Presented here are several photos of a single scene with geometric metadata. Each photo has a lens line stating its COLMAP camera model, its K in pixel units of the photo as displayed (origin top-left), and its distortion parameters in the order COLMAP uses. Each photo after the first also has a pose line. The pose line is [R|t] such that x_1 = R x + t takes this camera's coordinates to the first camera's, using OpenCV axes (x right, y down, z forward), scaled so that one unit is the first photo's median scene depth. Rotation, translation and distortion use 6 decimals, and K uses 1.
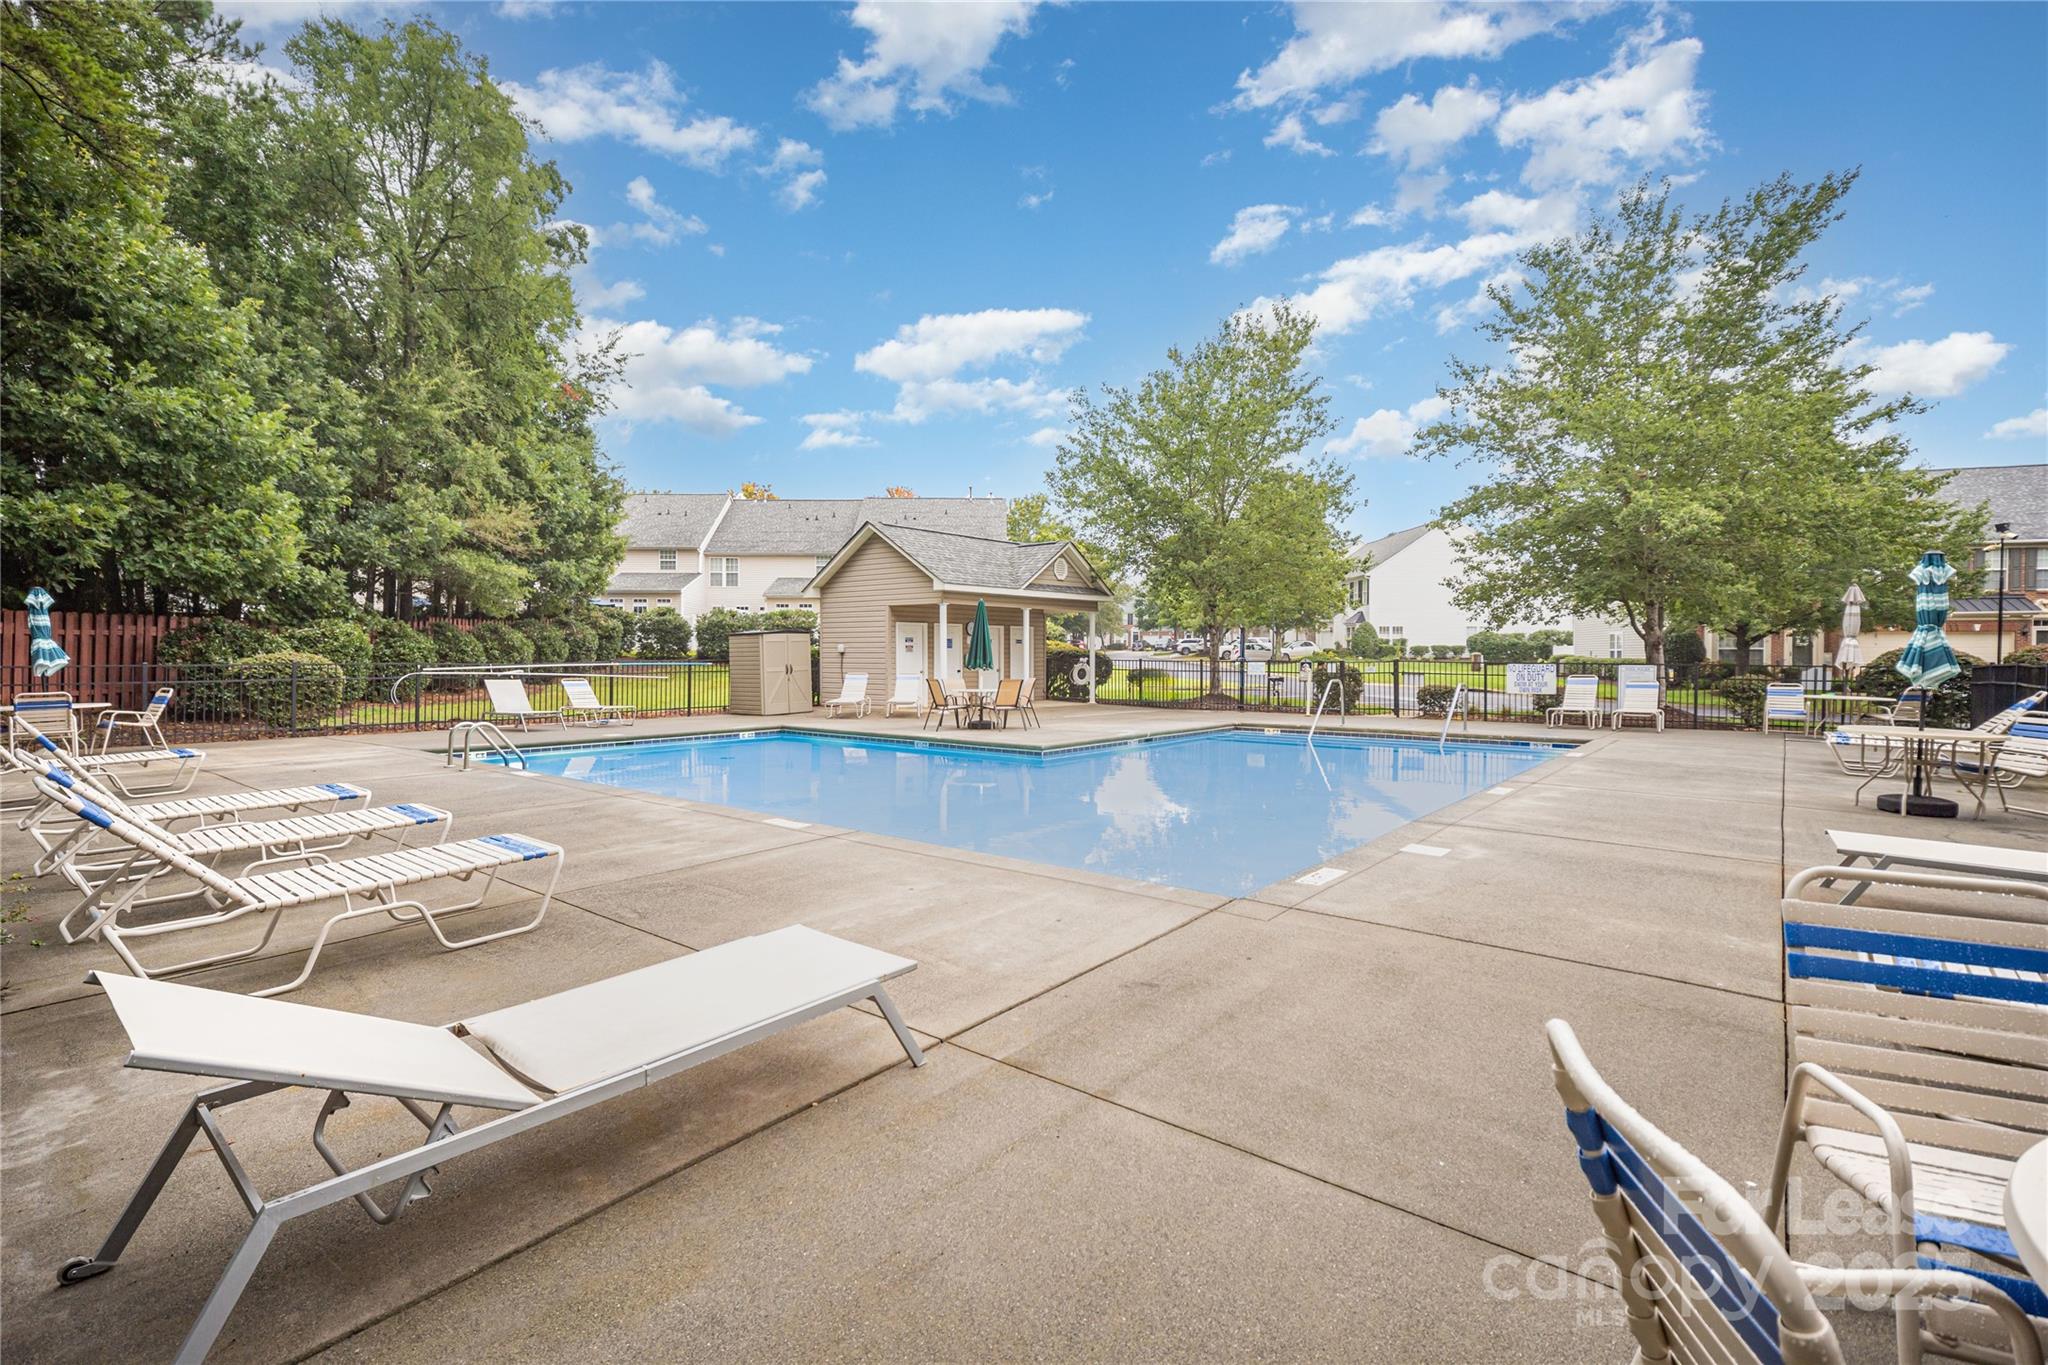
lens RADIAL K [[926.9, 0, 1015.7], [0, 926.9, 669.6], [0, 0, 1]] dist [-0.013745, 0.005579]
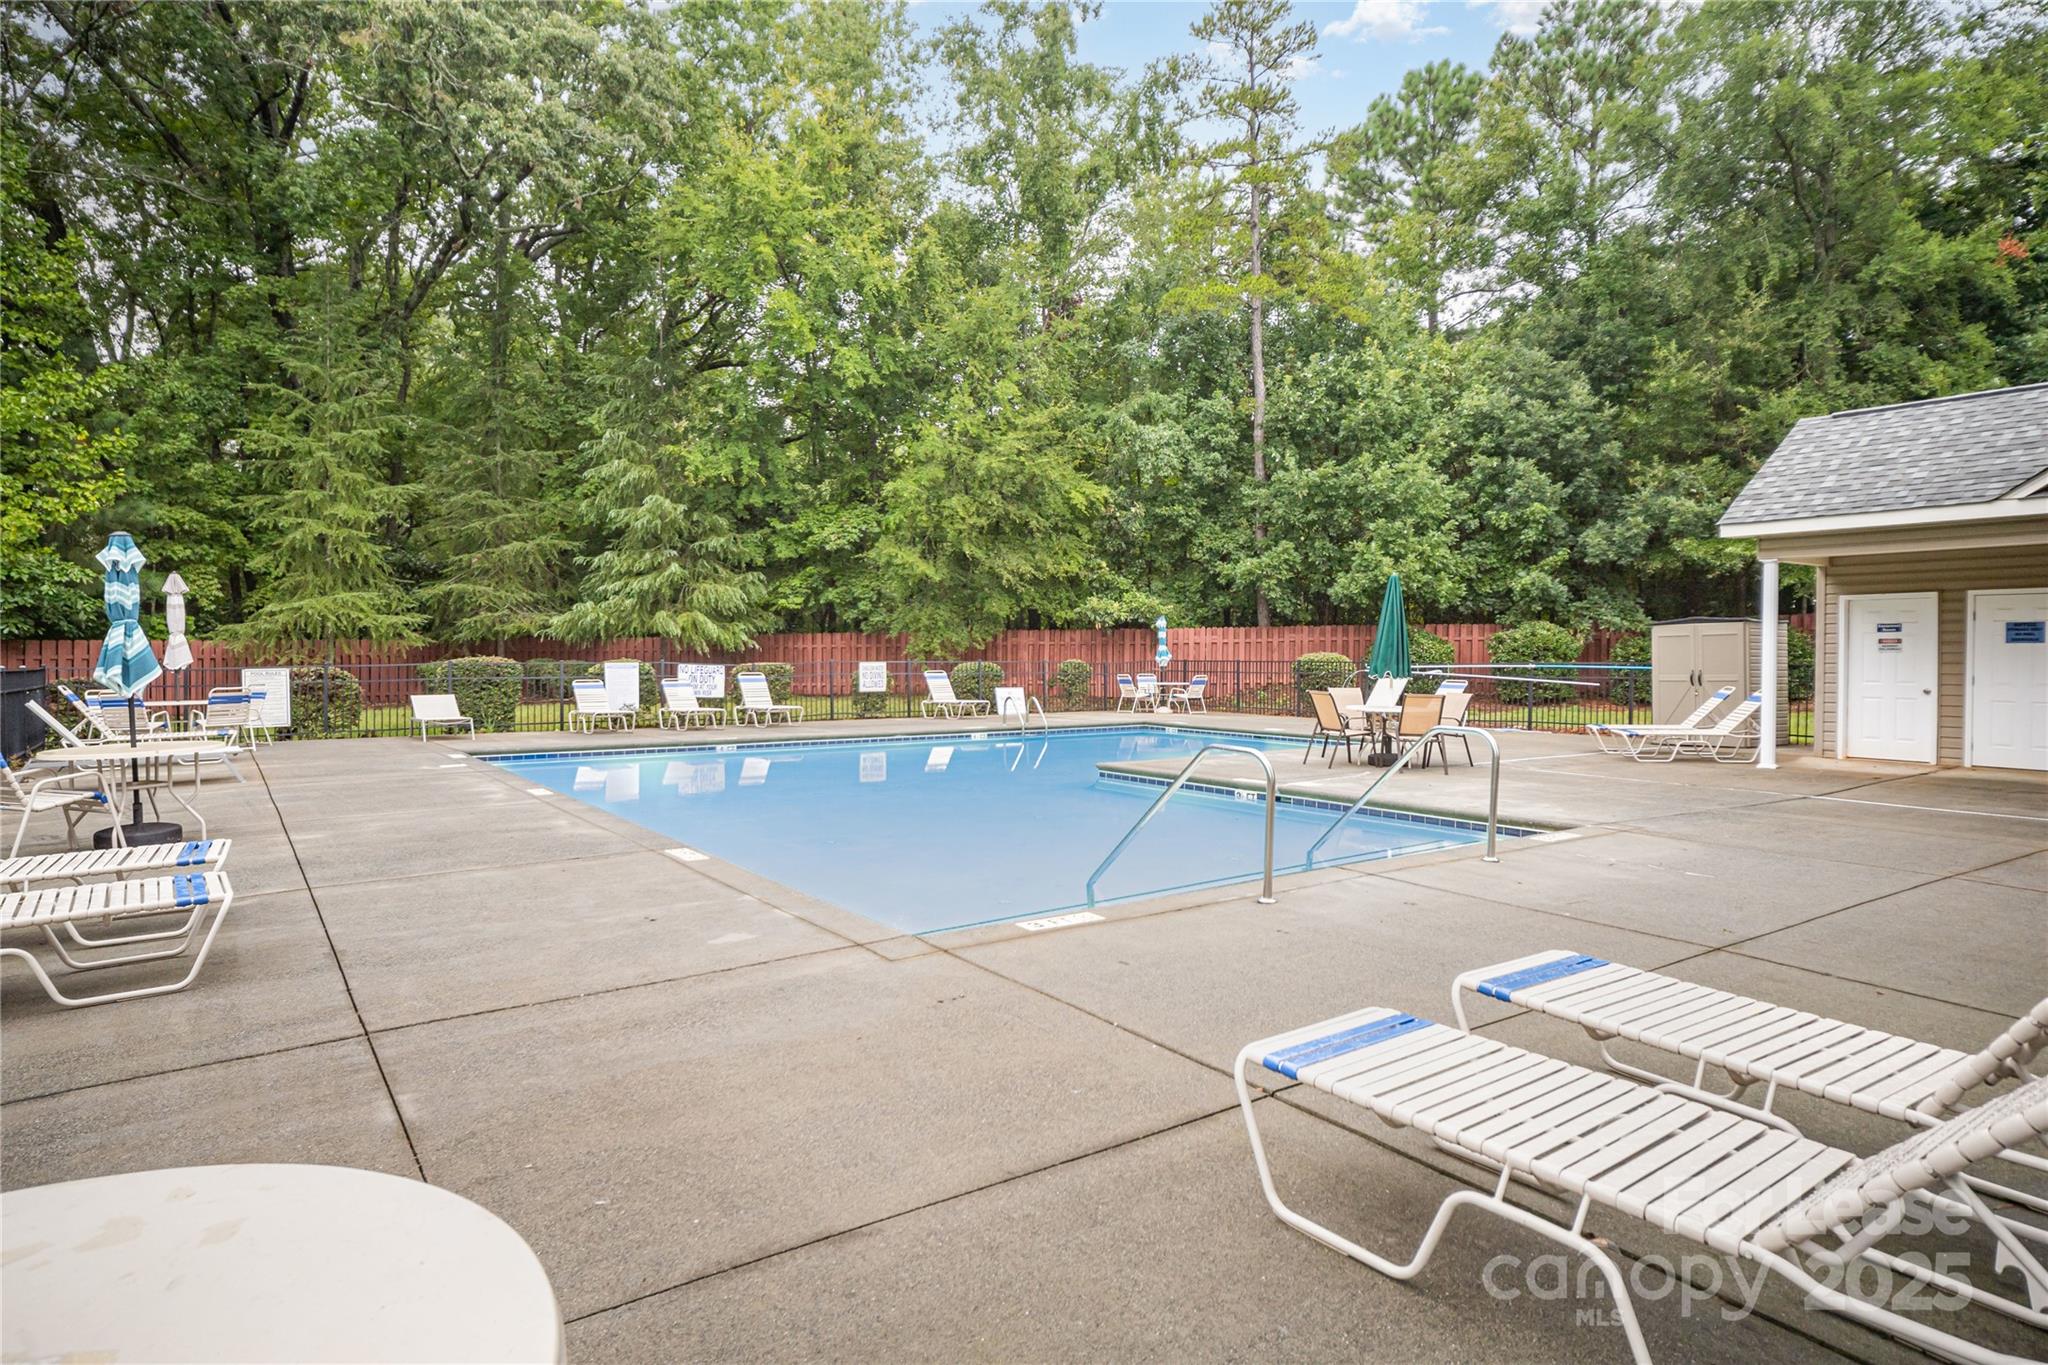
lens RADIAL K [[1173.9, 0, 1019.1], [0, 1173.9, 668.5], [0, 0, 1]] dist [-0.009656, 0.017845]
pose [[-0.256550, 0.012320, -0.966452, 0.754485], [-0.017832, 0.999688, 0.017477, -0.014769], [0.966366, 0.021718, -0.256250, 0.833519]]
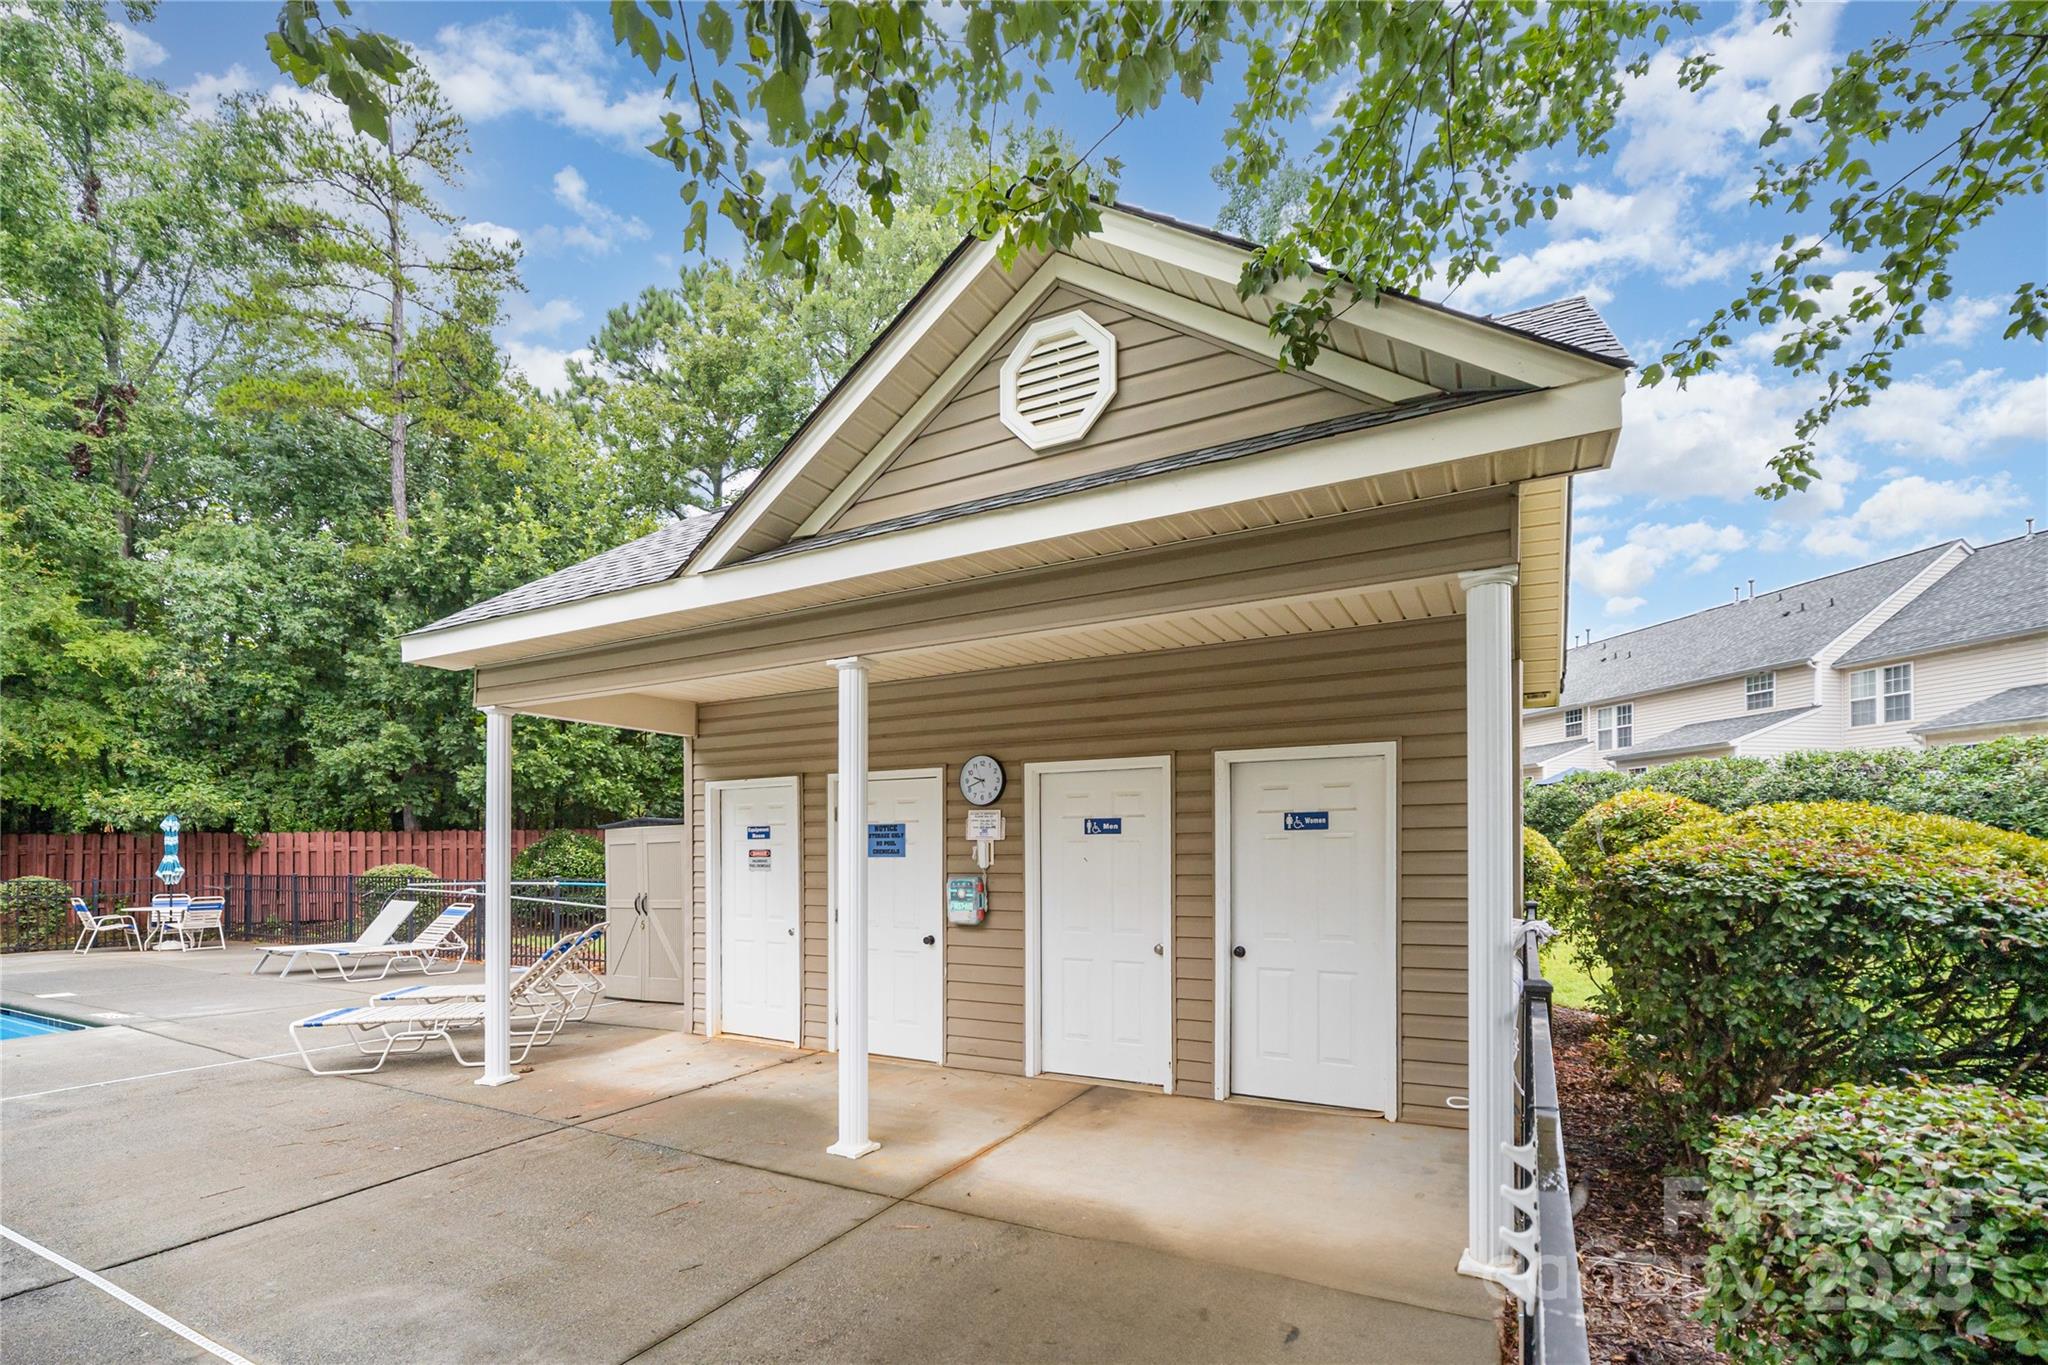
lens RADIAL K [[926.9, 0, 1035.2], [0, 926.9, 847.8], [0, 0, 1]] dist [-0.013745, 0.005579]
pose [[0.193756, -0.006969, -0.981025, 0.270450], [-0.011859, 0.999885, -0.009445, -0.029393], [0.980978, 0.013464, 0.193651, 1.225959]]
